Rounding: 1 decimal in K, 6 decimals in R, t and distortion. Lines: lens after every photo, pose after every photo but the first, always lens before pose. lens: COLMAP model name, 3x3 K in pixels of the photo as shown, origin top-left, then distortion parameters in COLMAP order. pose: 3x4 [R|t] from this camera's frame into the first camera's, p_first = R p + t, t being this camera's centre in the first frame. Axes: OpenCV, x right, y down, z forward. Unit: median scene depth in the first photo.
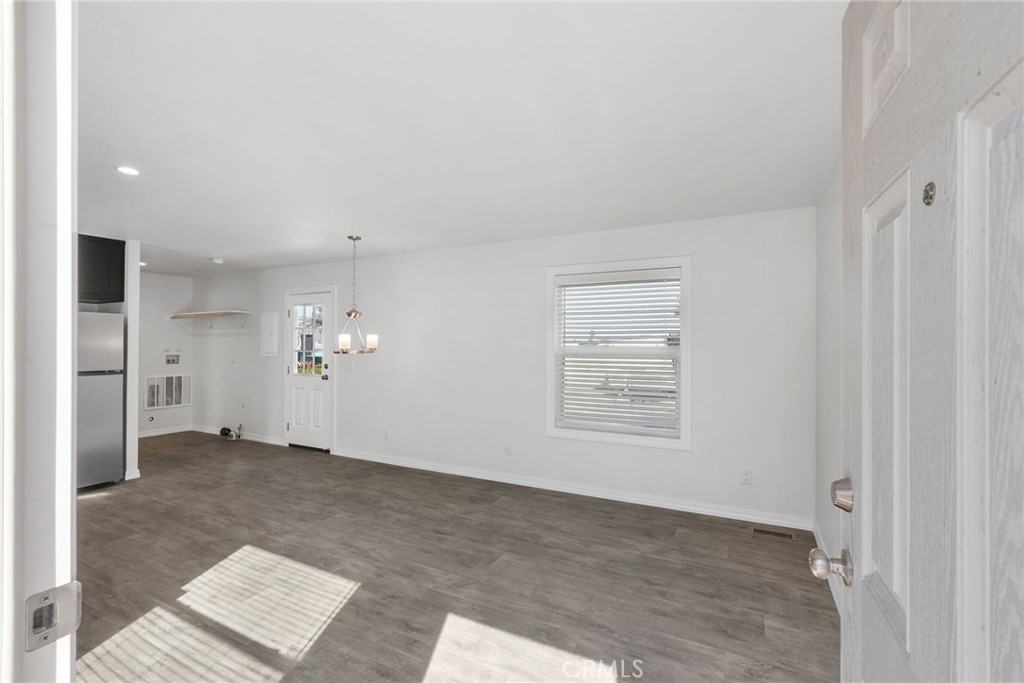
lens RADIAL K [[463.1, 0, 511.4], [0, 463.1, 343.1], [0, 0, 1]] dist [-0.014443, 0.010879]
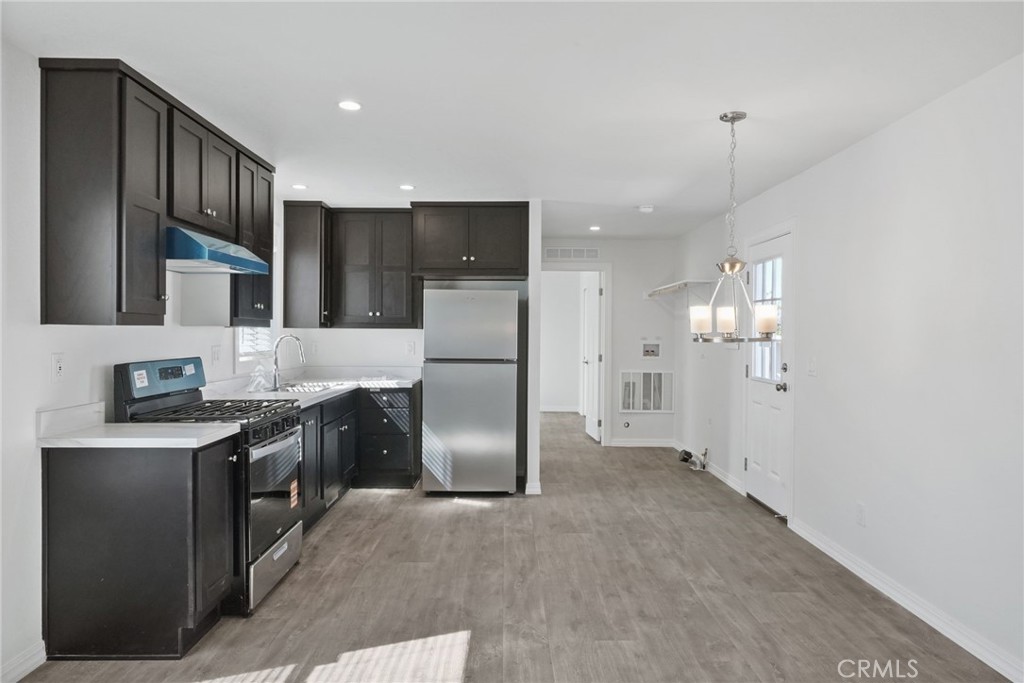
lens RADIAL K [[669.6, 0, 508.6], [0, 669.6, 339.4], [0, 0, 1]] dist [-0.000883, -0.000193]
pose [[0.468686, 0.008164, -0.883327, 0.256027], [-0.000600, 0.999960, 0.008924, 0.016099], [0.883365, -0.003653, 0.468672, 0.546816]]
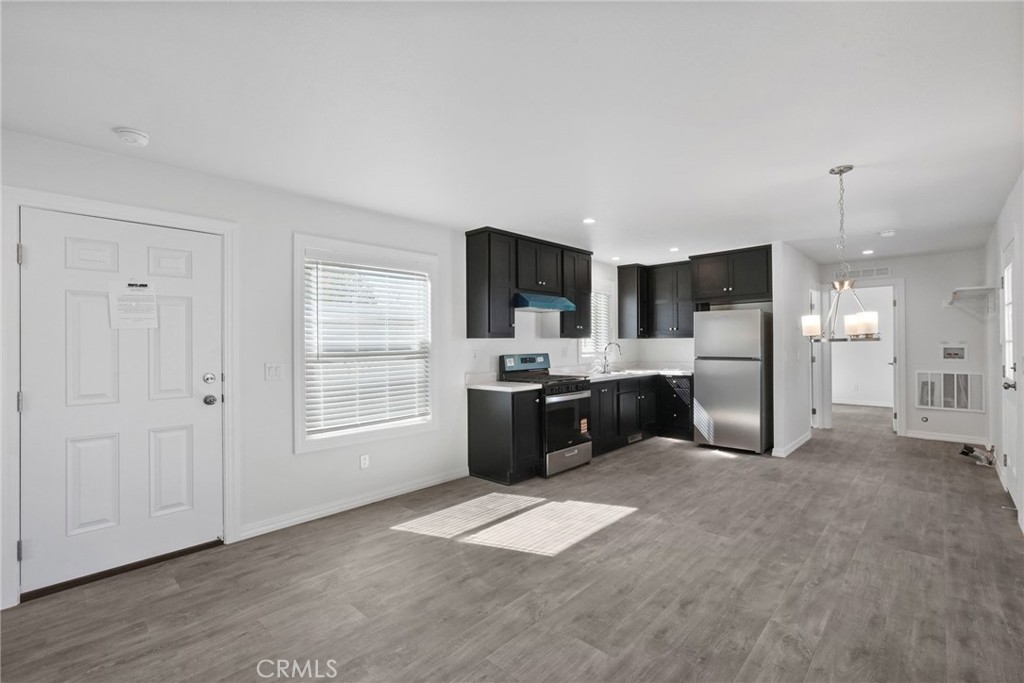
lens RADIAL K [[455.7, 0, 510.1], [0, 455.7, 341.3], [0, 0, 1]] dist [-0.013804, 0.009368]
pose [[-0.276651, -0.007529, -0.960941, 0.537104], [0.009930, 0.999894, -0.010693, 0.029868], [0.960919, -0.012501, -0.276547, 0.909571]]
